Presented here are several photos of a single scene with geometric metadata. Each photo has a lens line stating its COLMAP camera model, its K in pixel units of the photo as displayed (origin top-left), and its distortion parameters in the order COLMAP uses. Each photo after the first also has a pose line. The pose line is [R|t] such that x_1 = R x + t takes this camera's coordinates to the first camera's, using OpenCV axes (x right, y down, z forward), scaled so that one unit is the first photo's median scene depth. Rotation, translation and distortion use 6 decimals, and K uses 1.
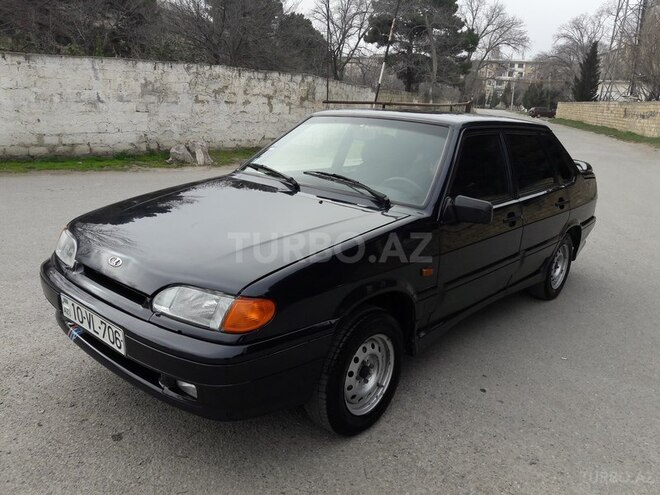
lens RADIAL K [[552.9, 0, 330.0], [0, 552.9, 247.5], [0, 0, 1]] dist [-0.006592, -0.006625]
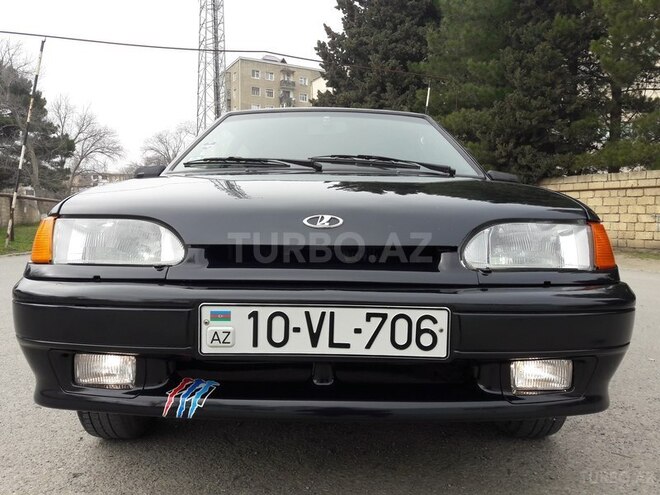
lens RADIAL K [[547.9, 0, 333.5], [0, 547.9, 227.7], [0, 0, 1]] dist [0.163817, -0.341948]
pose [[0.747372, -0.048433, 0.662639, -0.436250], [0.202146, 0.966633, -0.157343, 0.070961], [-0.632908, 0.251543, 0.732225, 0.331332]]
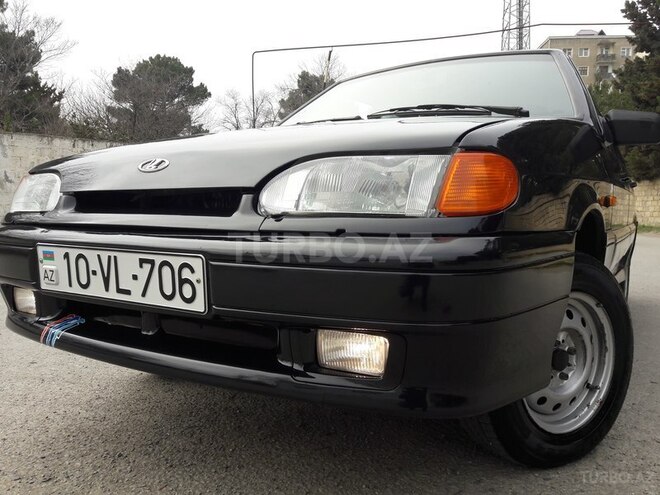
lens RADIAL K [[552.9, 0, 330.0], [0, 552.9, 247.5], [0, 0, 1]] dist [-0.006592, -0.006625]
pose [[0.984080, -0.054965, 0.169012, -0.181073], [0.087641, 0.977388, -0.192434, 0.128288], [-0.154613, 0.204183, 0.966646, 0.267597]]
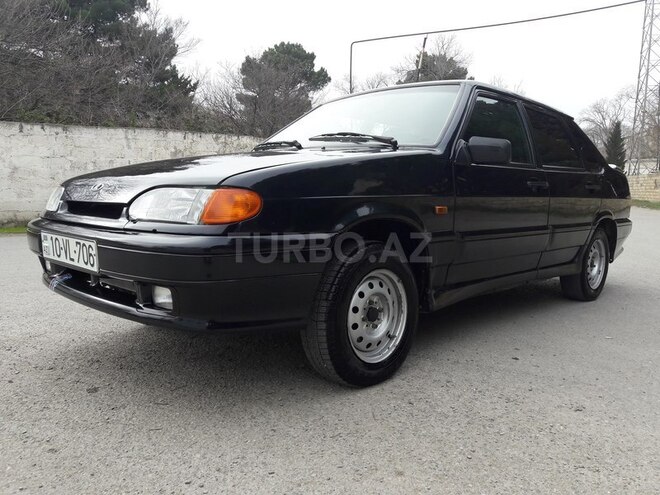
lens RADIAL K [[546.8, 0, 329.4], [0, 546.8, 252.8], [0, 0, 1]] dist [0.030194, -0.064093]
pose [[0.997847, -0.029145, -0.058756, 0.029825], [0.019444, 0.987024, -0.159388, 0.166026], [0.062639, 0.157903, 0.985466, 0.075931]]
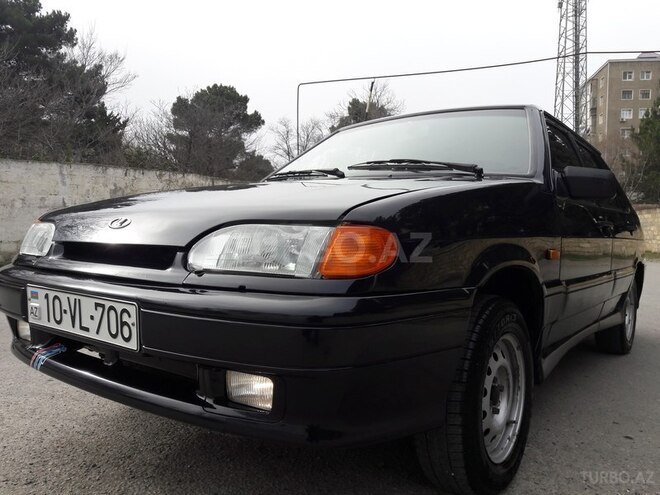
lens RADIAL K [[549.8, 0, 324.7], [0, 549.8, 252.5], [0, 0, 1]] dist [-0.004323, -0.007138]
pose [[0.997132, -0.031088, 0.069003, -0.111261], [0.046319, 0.971720, -0.231549, 0.126493], [-0.059854, 0.234081, 0.970373, 0.210320]]
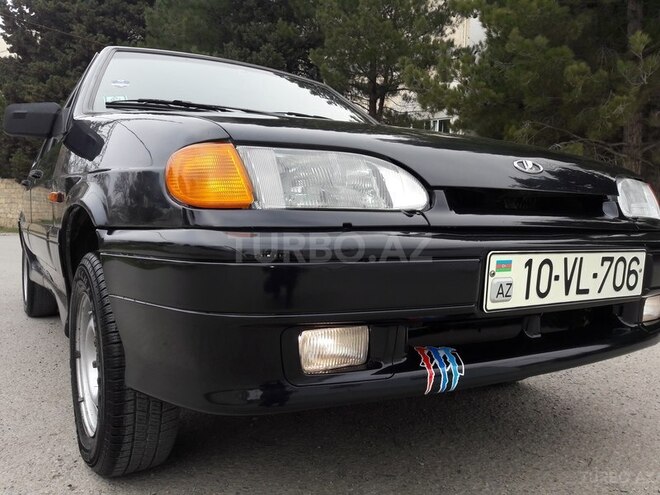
lens RADIAL K [[552.9, 0, 330.0], [0, 552.9, 247.5], [0, 0, 1]] dist [-0.006592, -0.006625]
pose [[0.273003, -0.088666, 0.957918, -0.553801], [0.256278, 0.966464, 0.016419, 0.024602], [-0.927249, 0.241010, 0.286571, 0.598805]]
